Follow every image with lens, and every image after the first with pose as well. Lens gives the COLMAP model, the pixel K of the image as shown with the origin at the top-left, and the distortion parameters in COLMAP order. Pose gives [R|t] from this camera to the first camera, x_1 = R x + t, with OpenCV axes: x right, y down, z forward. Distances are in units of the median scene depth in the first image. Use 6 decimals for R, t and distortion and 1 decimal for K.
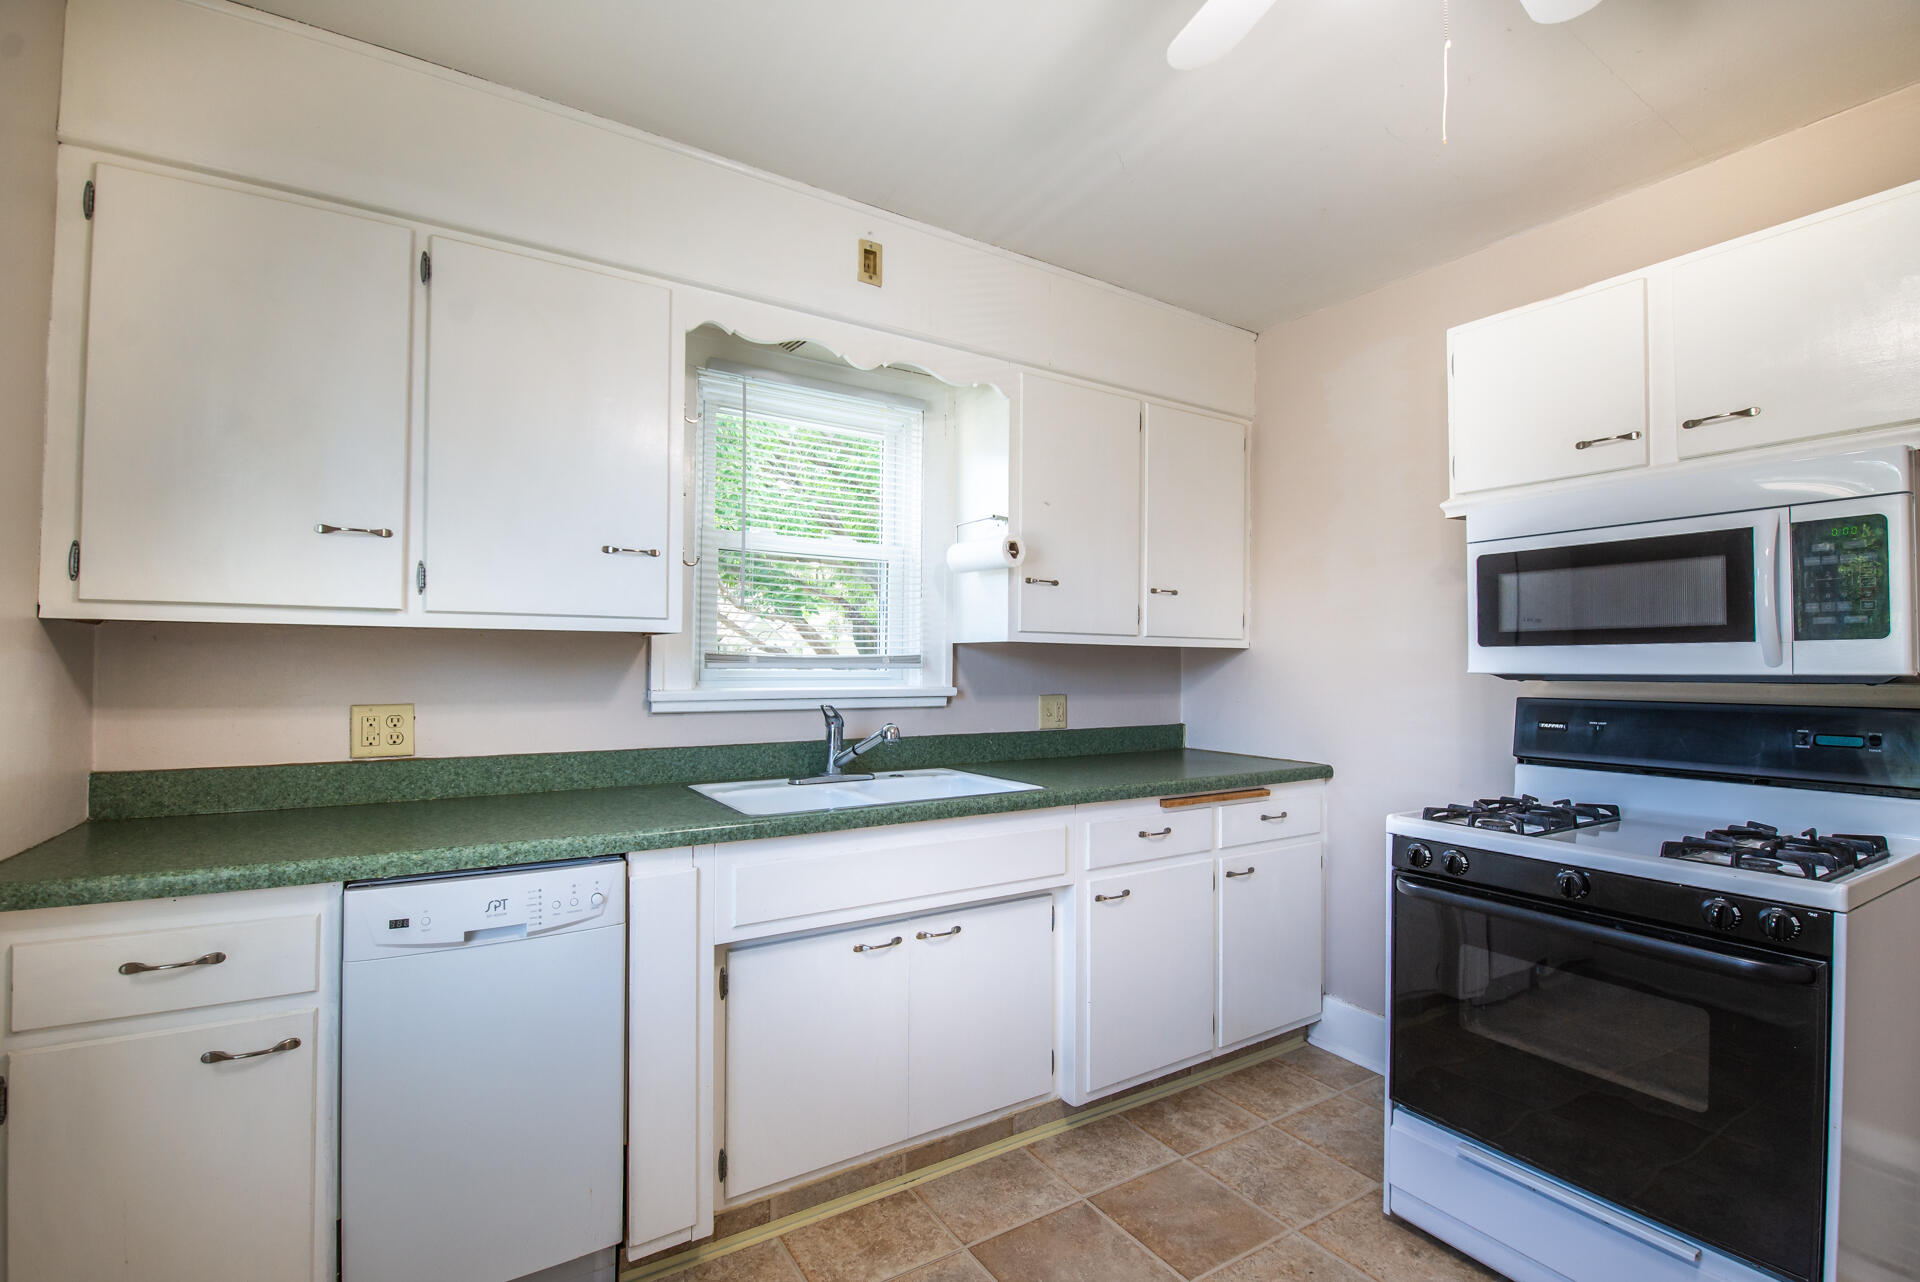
lens RADIAL K [[860.6, 0, 956.2], [0, 860.6, 651.0], [0, 0, 1]] dist [-0.001691, -0.010929]
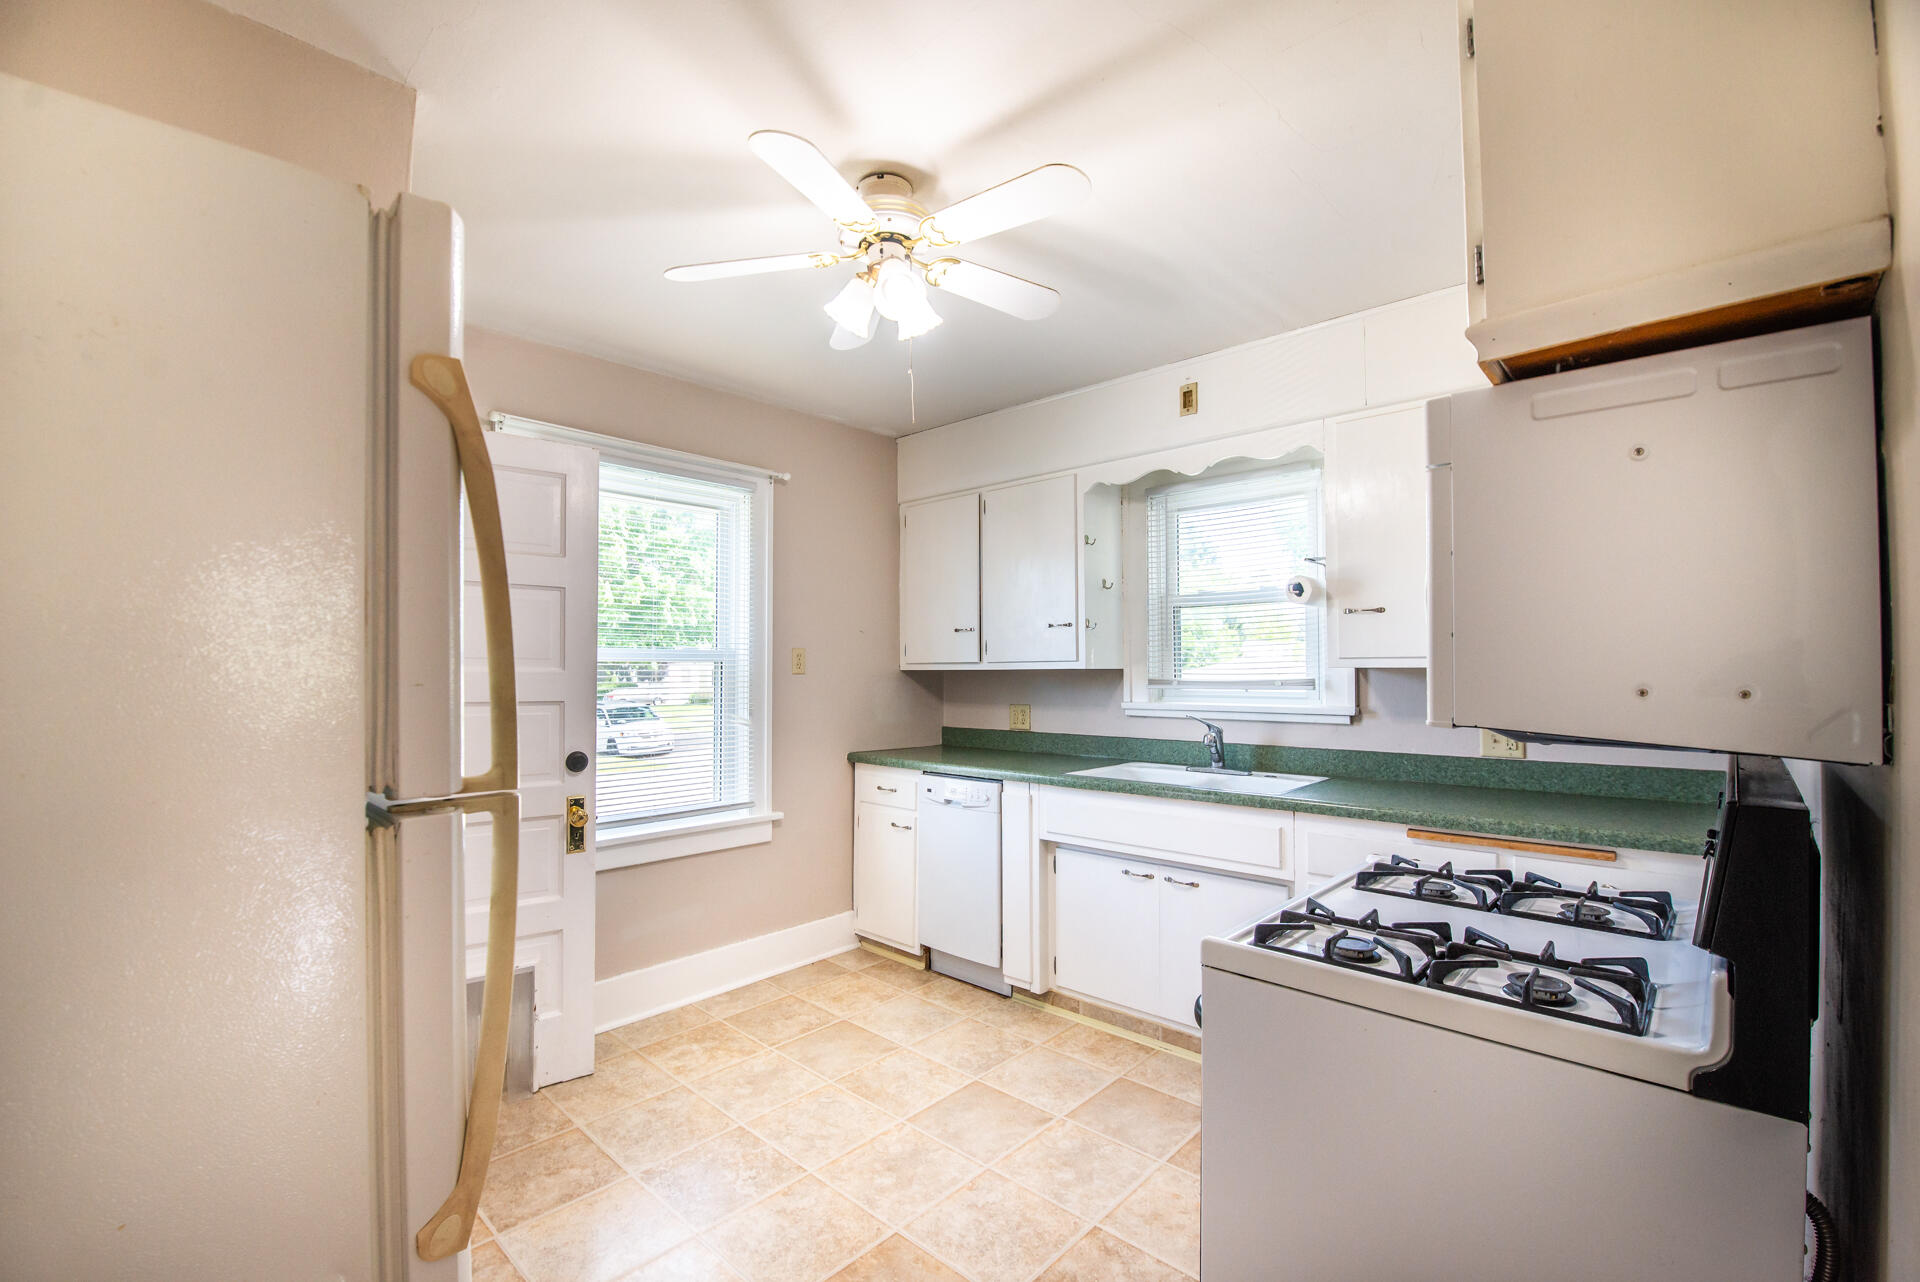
lens RADIAL K [[849.0, 0, 952.3], [0, 849.0, 654.6], [0, 0, 1]] dist [-0.000918, -0.010796]
pose [[0.246679, -0.027031, -0.968720, 1.278541], [0.020515, 0.999533, -0.022666, -0.016390], [0.968880, -0.014282, 0.247118, 0.321575]]
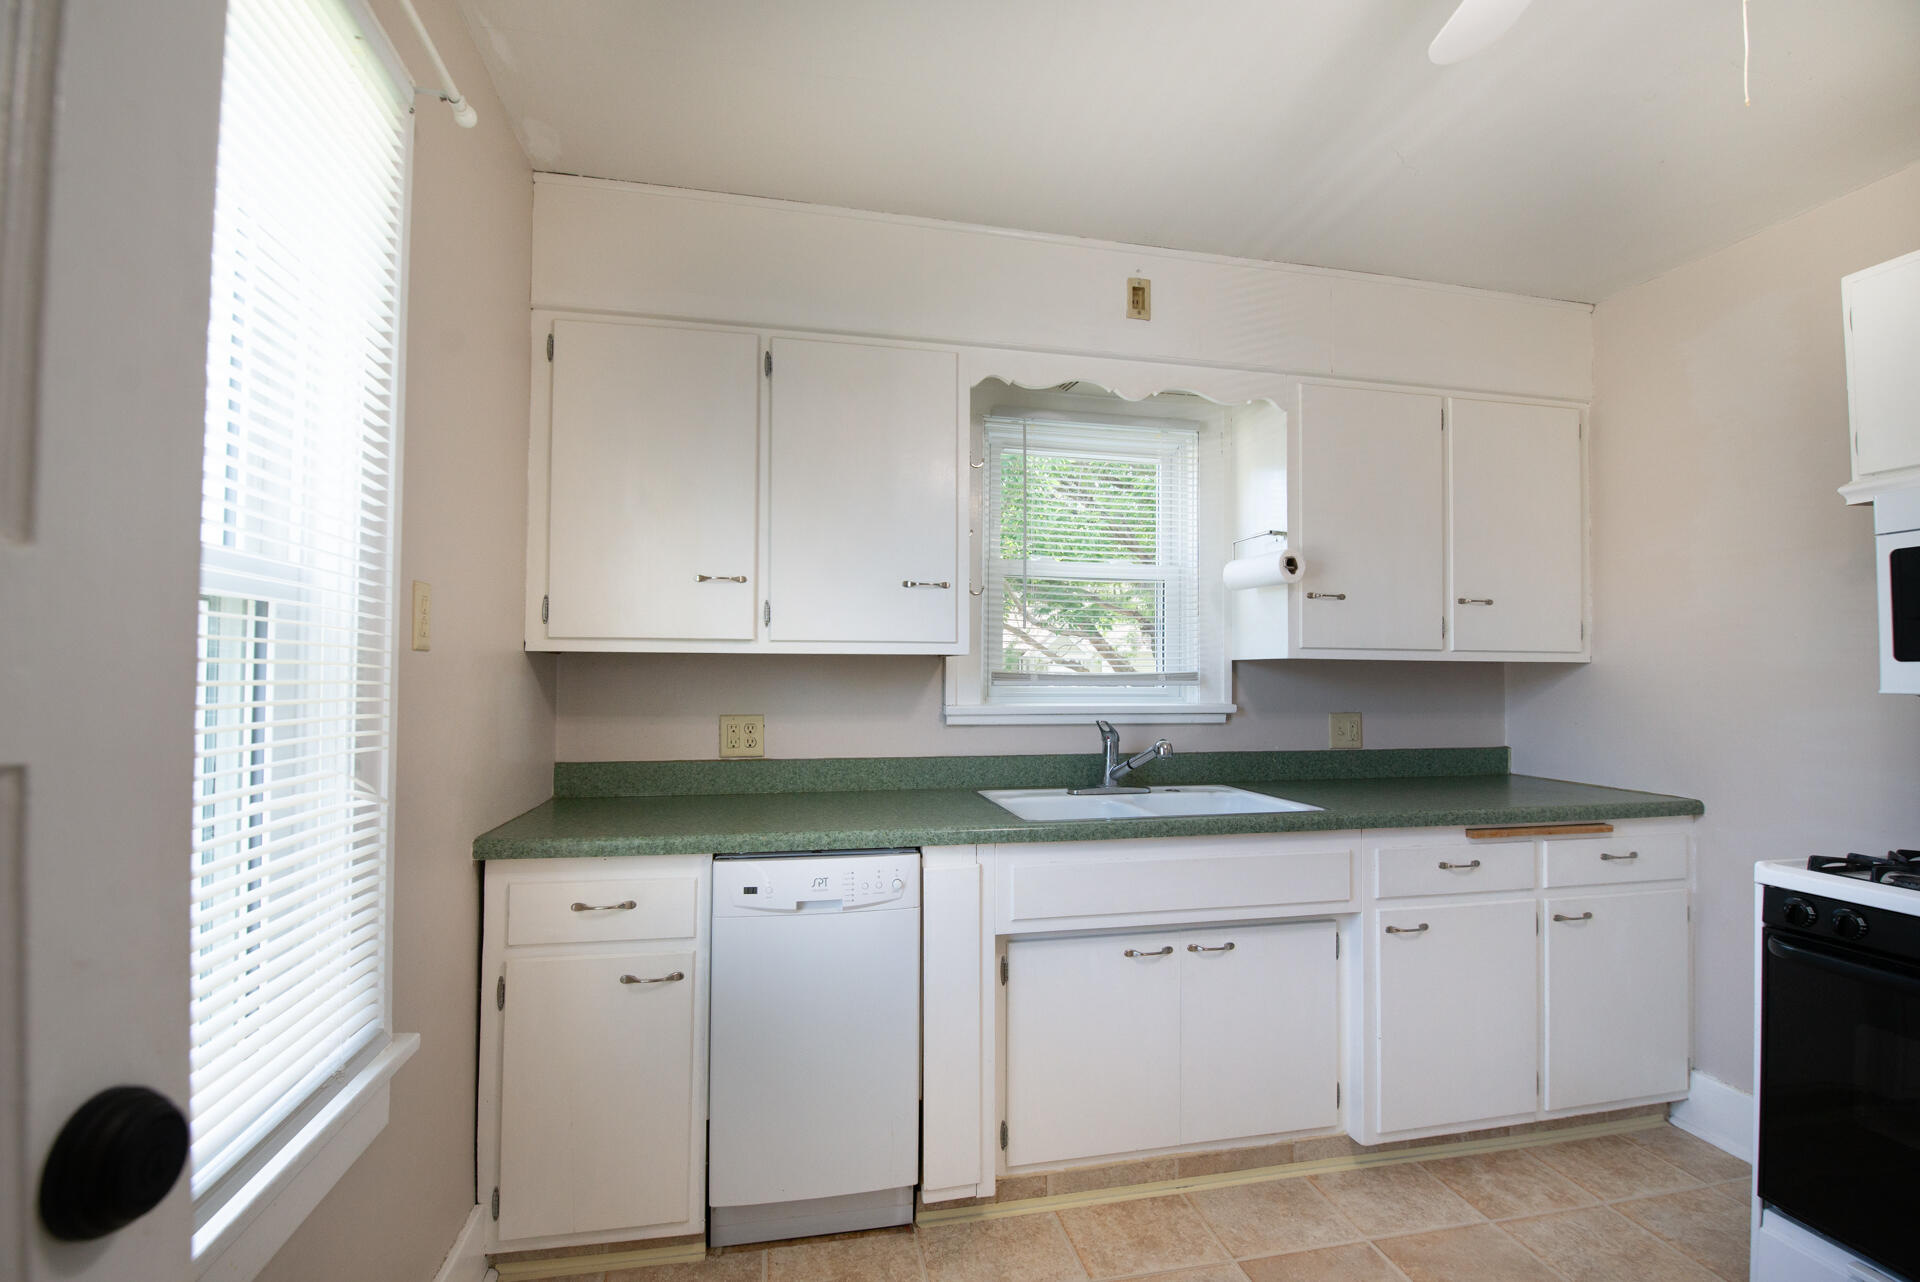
lens RADIAL K [[849.0, 0, 952.3], [0, 849.0, 654.6], [0, 0, 1]] dist [-0.000918, -0.010796]
pose [[0.937740, -0.010283, -0.347187, 0.046743], [0.006827, 0.999914, -0.011177, -0.009158], [0.347272, 0.008111, 0.937729, -0.050180]]
